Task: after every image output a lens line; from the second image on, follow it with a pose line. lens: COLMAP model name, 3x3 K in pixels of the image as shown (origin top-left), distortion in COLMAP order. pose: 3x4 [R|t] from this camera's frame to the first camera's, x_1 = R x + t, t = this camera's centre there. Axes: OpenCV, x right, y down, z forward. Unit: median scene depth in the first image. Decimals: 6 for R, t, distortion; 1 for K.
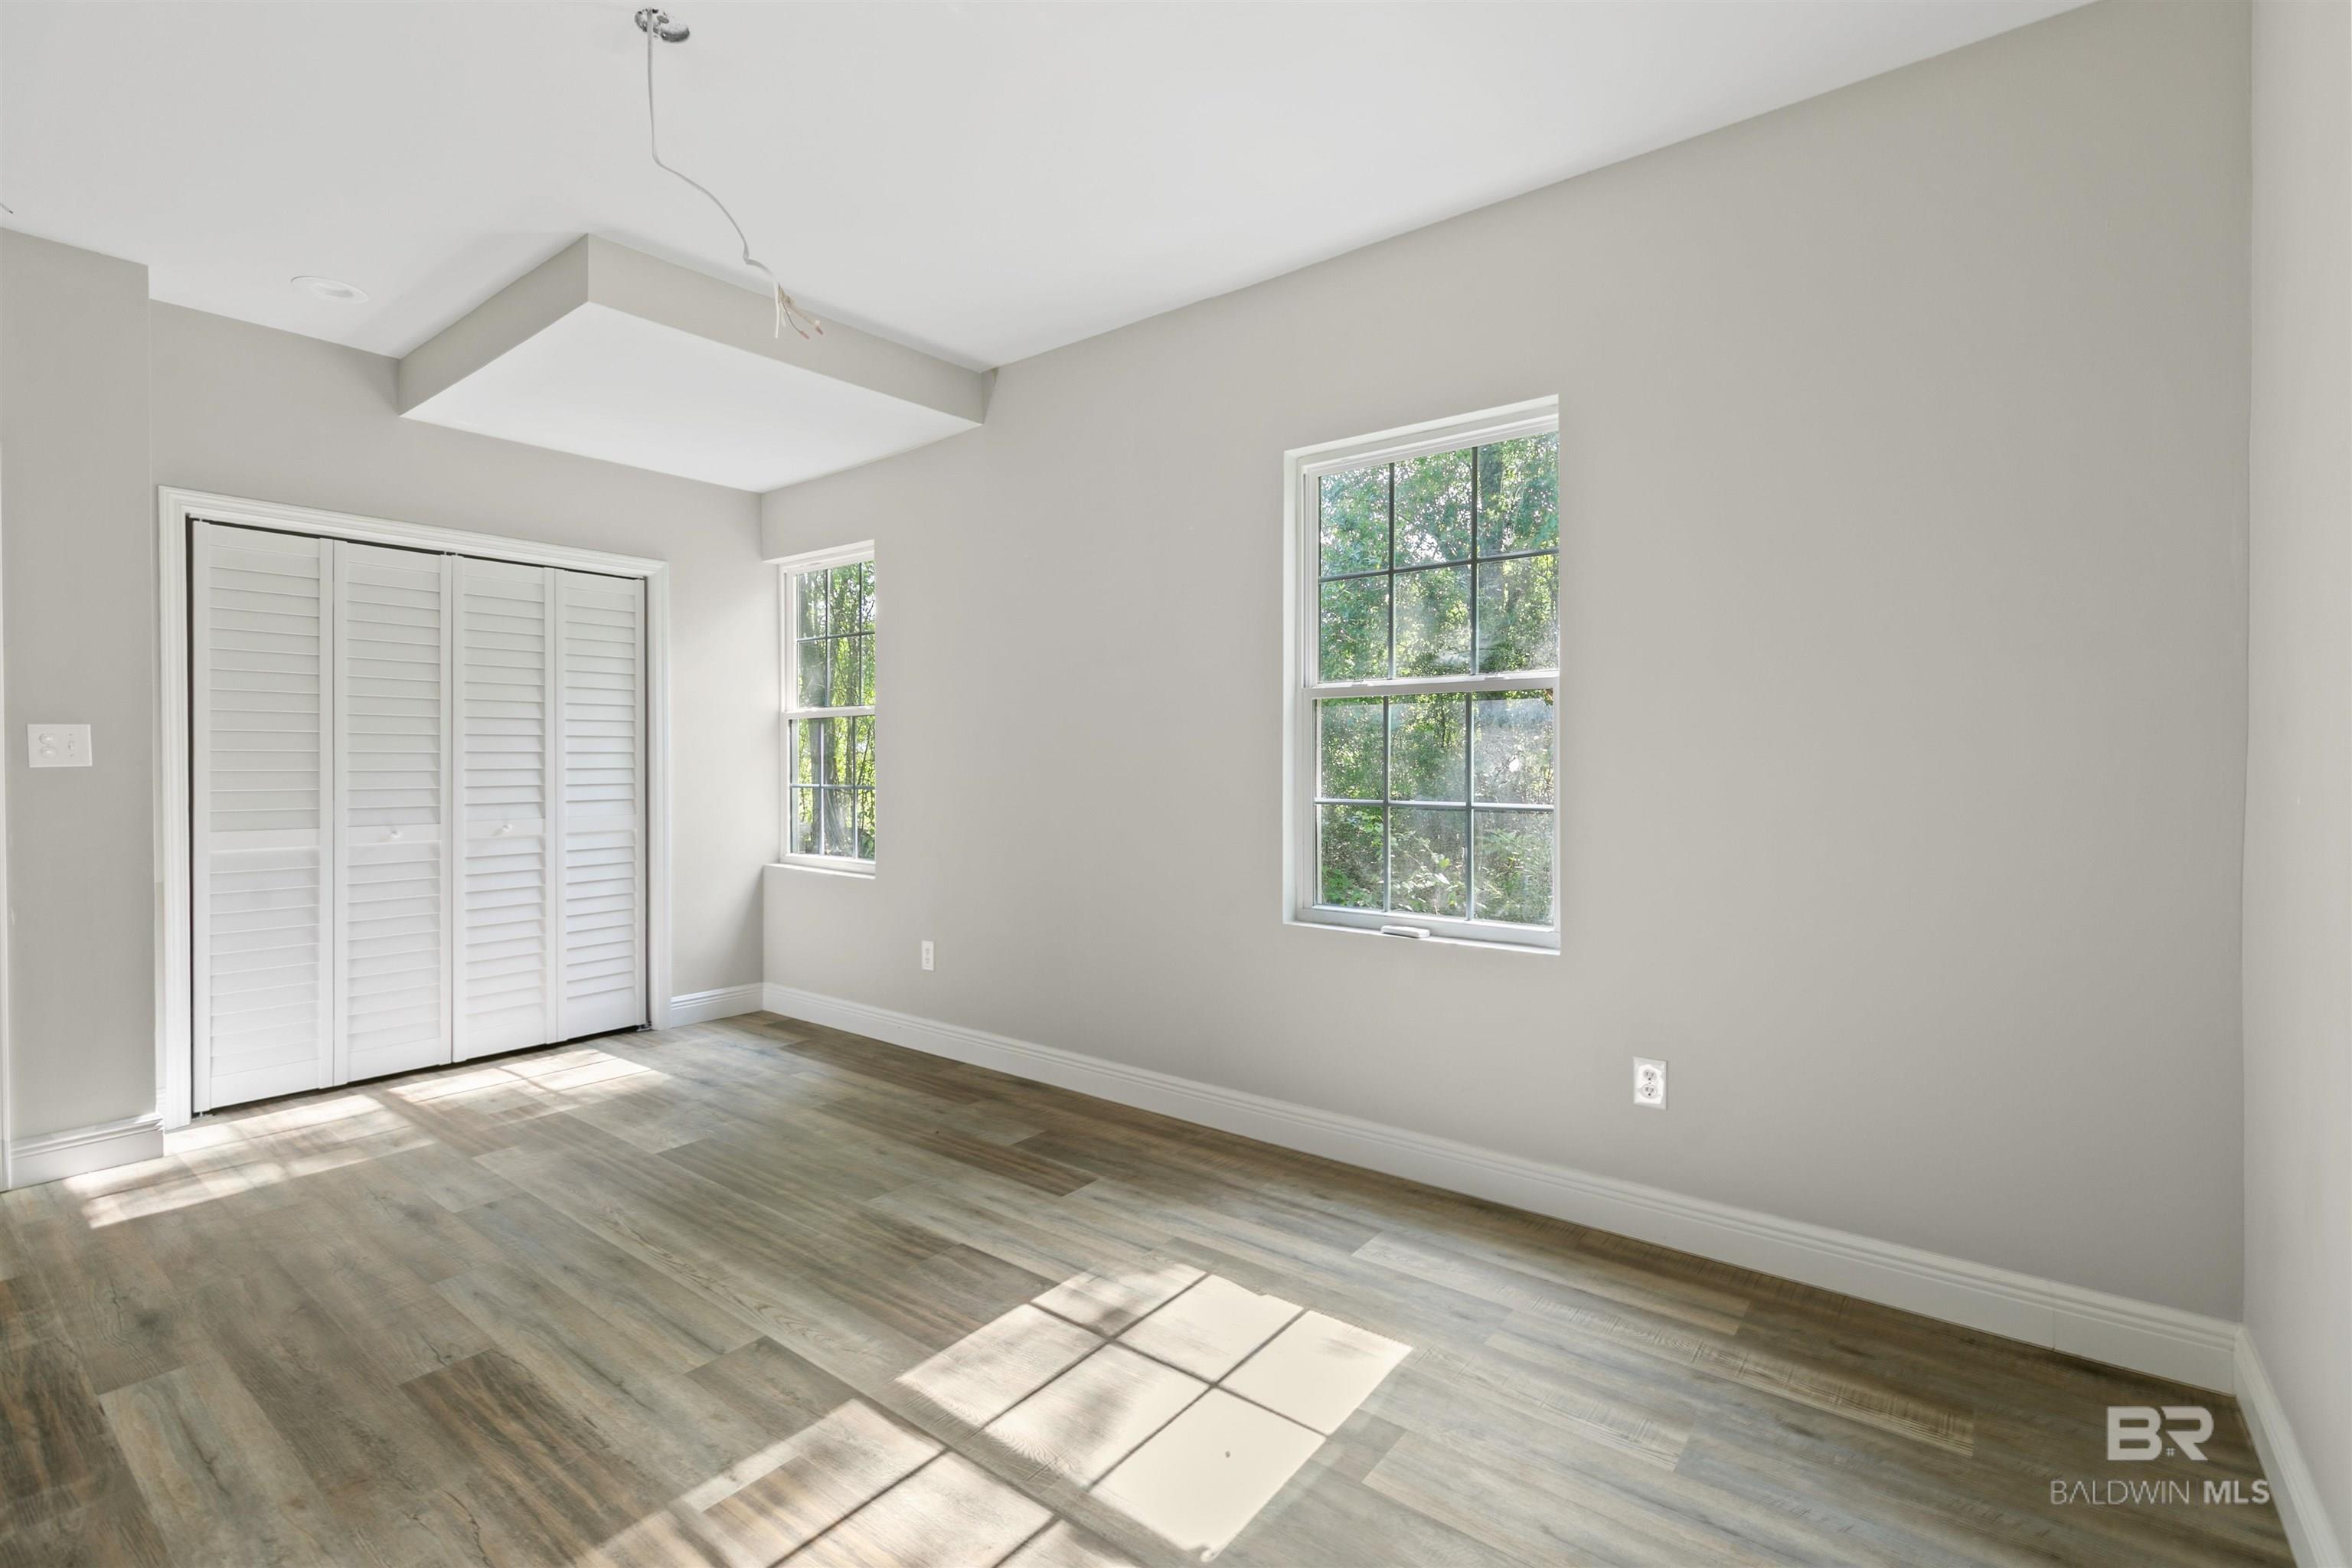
lens RADIAL K [[1067.6, 0, 1182.7], [0, 1067.6, 810.0], [0, 0, 1]] dist [0.004843, -0.000986]
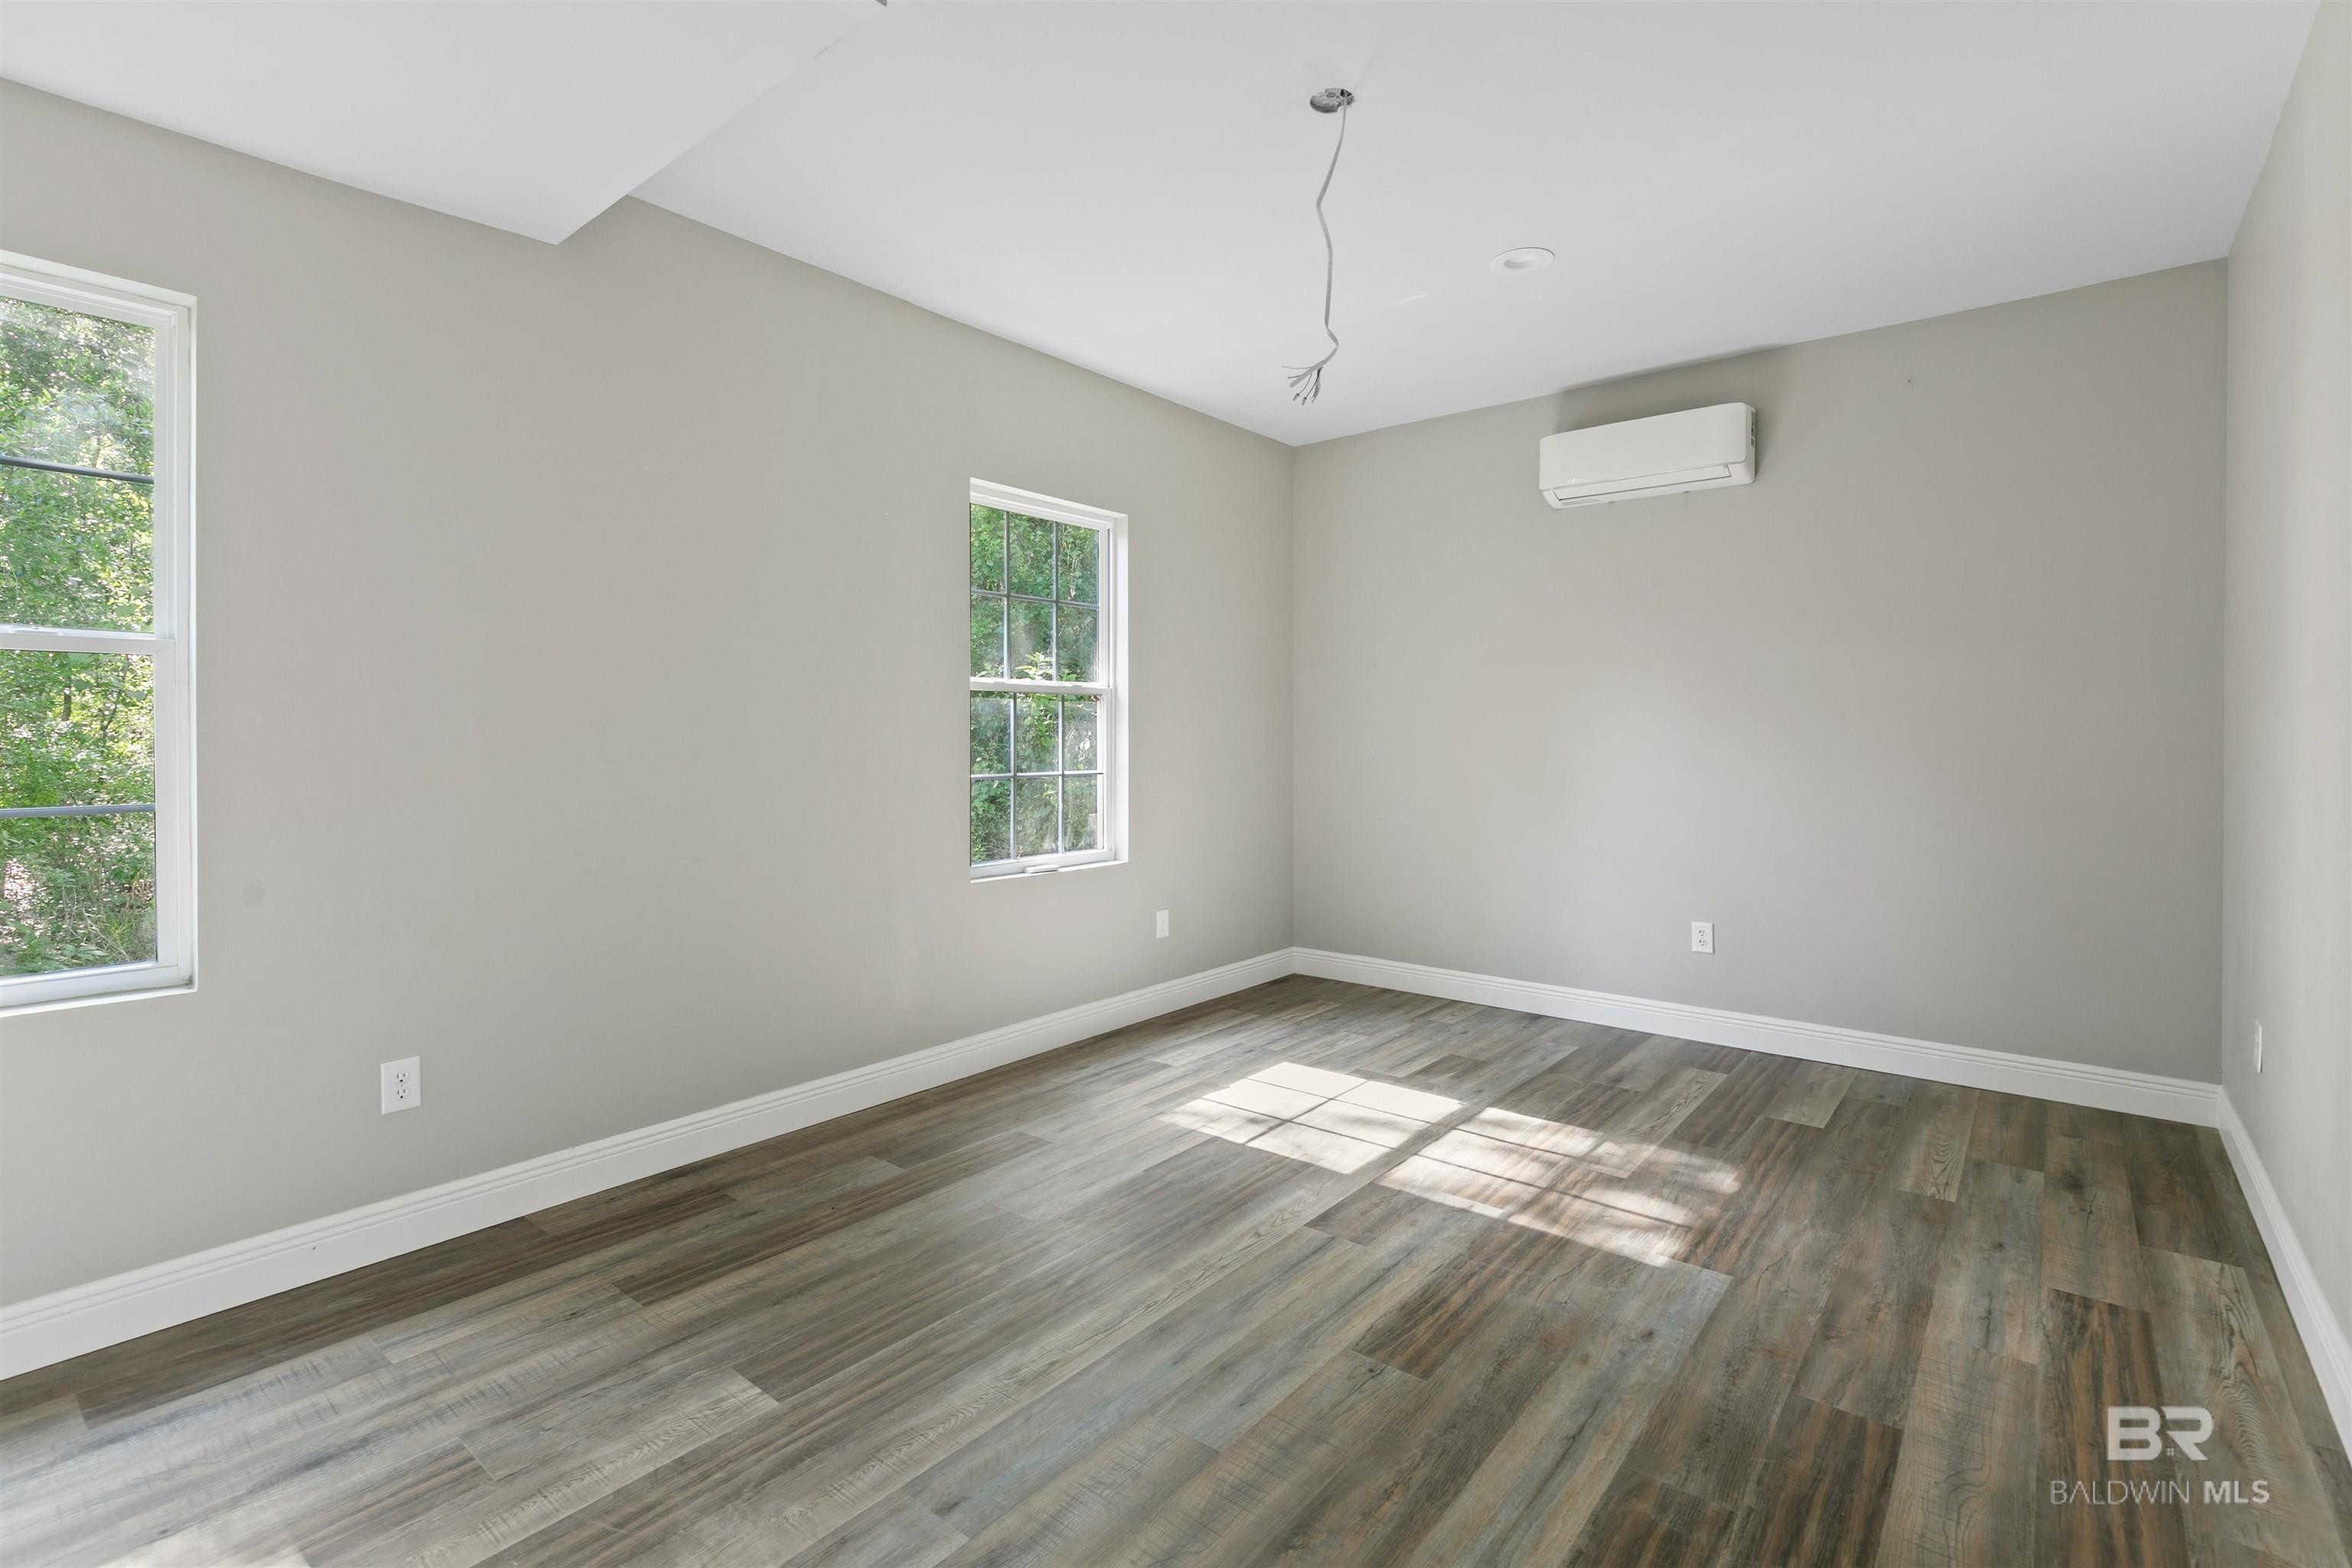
lens RADIAL K [[1076.0, 0, 1175.7], [0, 1076.0, 756.2], [0, 0, 1]] dist [0.005021, -0.000755]
pose [[0.027629, -0.018595, 0.999445, -1.132708], [0.052329, 0.998483, 0.017131, -0.042494], [-0.998248, 0.051827, 0.028560, 0.772138]]
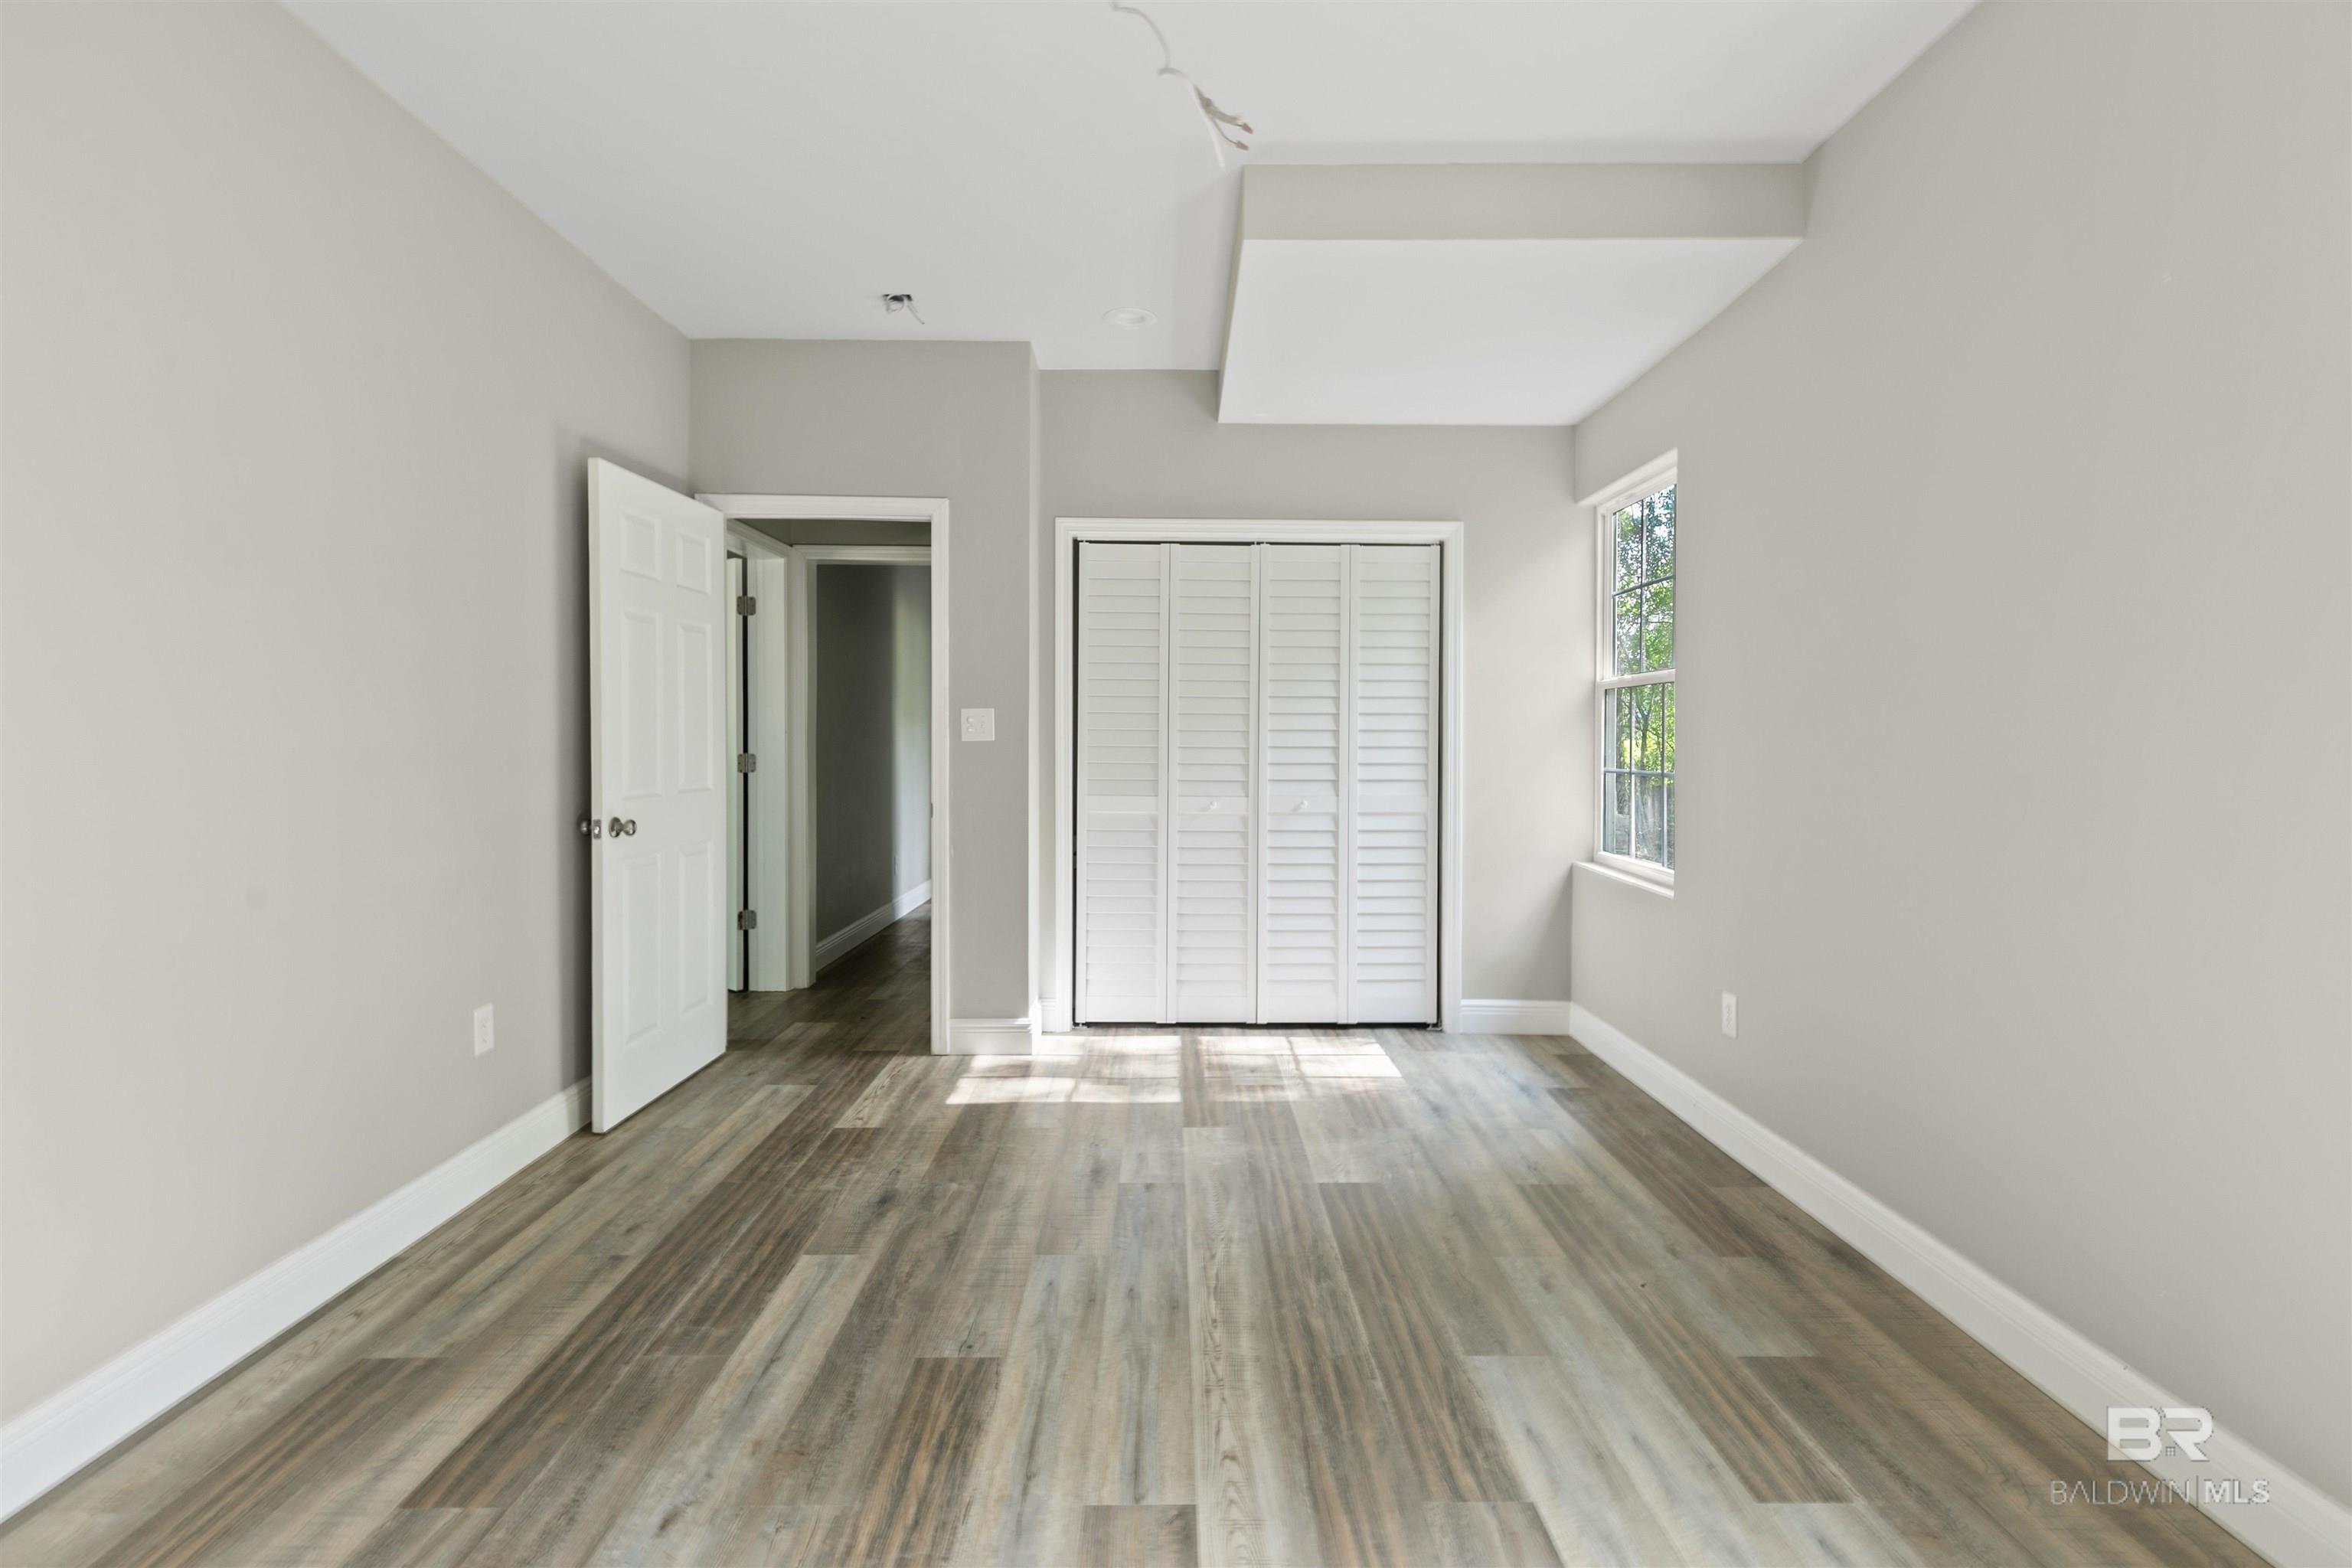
lens RADIAL K [[1076.0, 0, 1175.7], [0, 1076.0, 756.2], [0, 0, 1]] dist [0.005021, -0.000755]
pose [[0.618168, 0.018751, -0.785822, 0.132634], [-0.043413, 0.999004, -0.010313, -0.017355], [0.784846, 0.040490, 0.618366, 0.357610]]
